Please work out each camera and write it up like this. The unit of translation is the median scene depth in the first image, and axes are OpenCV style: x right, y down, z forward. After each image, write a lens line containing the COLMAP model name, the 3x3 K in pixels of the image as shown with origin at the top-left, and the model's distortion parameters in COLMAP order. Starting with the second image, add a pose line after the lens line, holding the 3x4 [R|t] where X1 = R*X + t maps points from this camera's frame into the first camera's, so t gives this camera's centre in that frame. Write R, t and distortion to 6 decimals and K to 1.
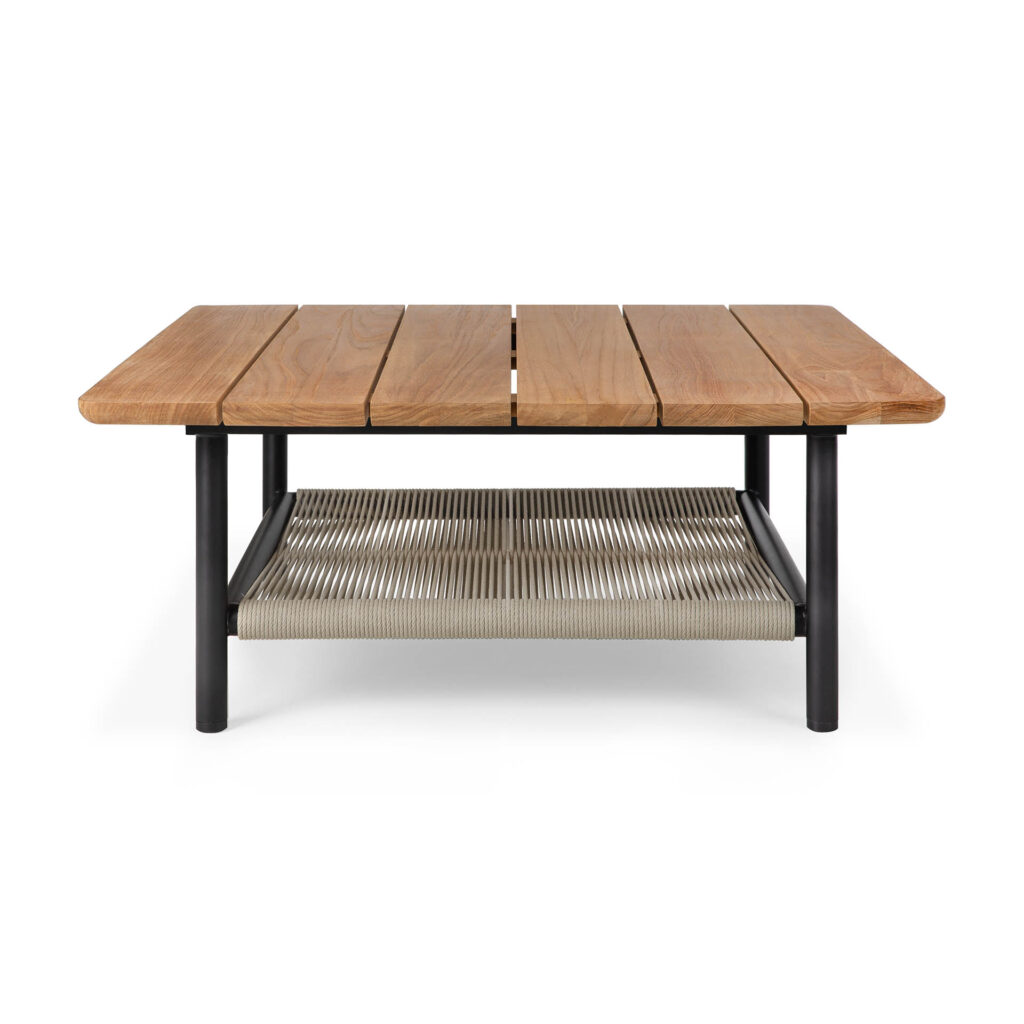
lens RADIAL K [[1998.1, 0, 512.0], [0, 1998.1, 512.0], [0, 0, 1]] dist [0.007398, -0.048076]
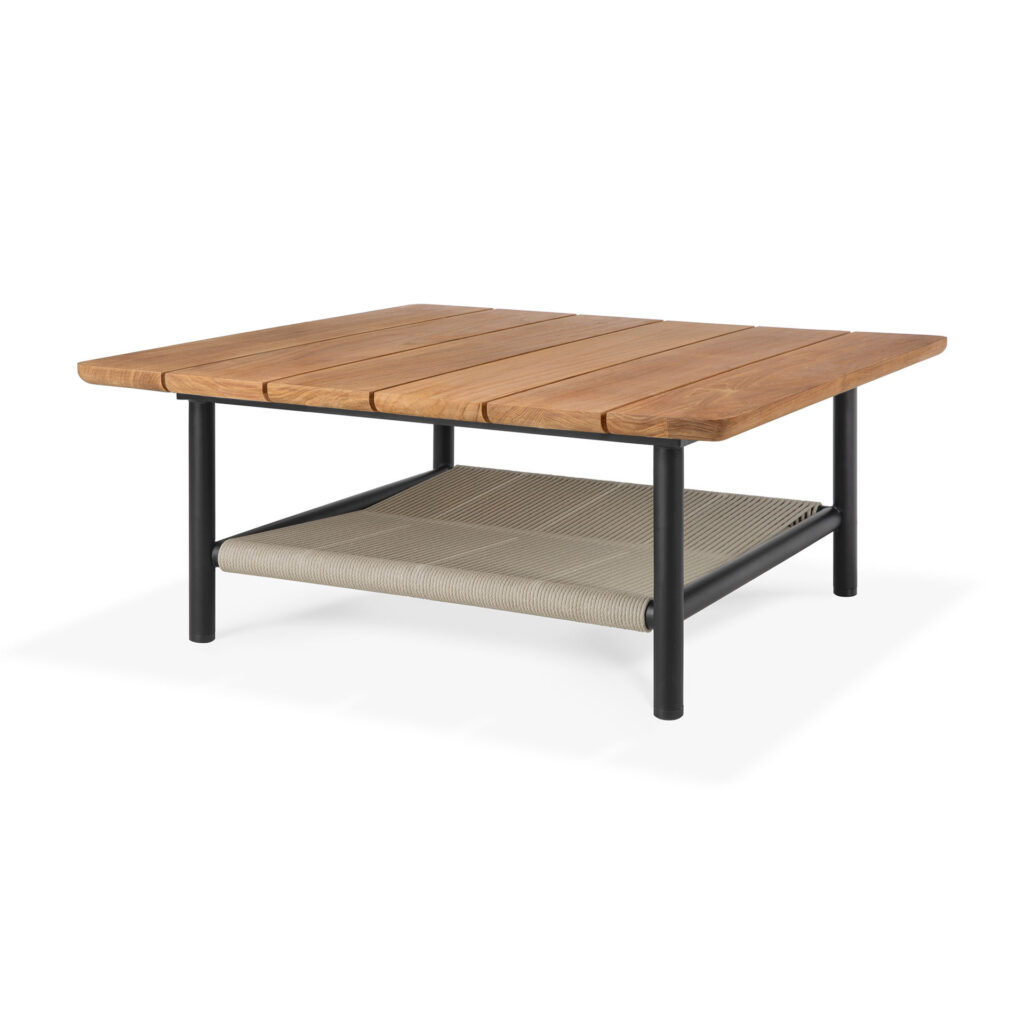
lens RADIAL K [[1998.1, 0, 512.0], [0, 1998.1, 512.0], [0, 0, 1]] dist [0.007398, -0.048076]
pose [[0.863094, 0.103400, -0.494346, 0.662224], [-0.114958, 0.993345, 0.007063, -0.001303], [0.491786, 0.050733, 0.869237, 0.001722]]
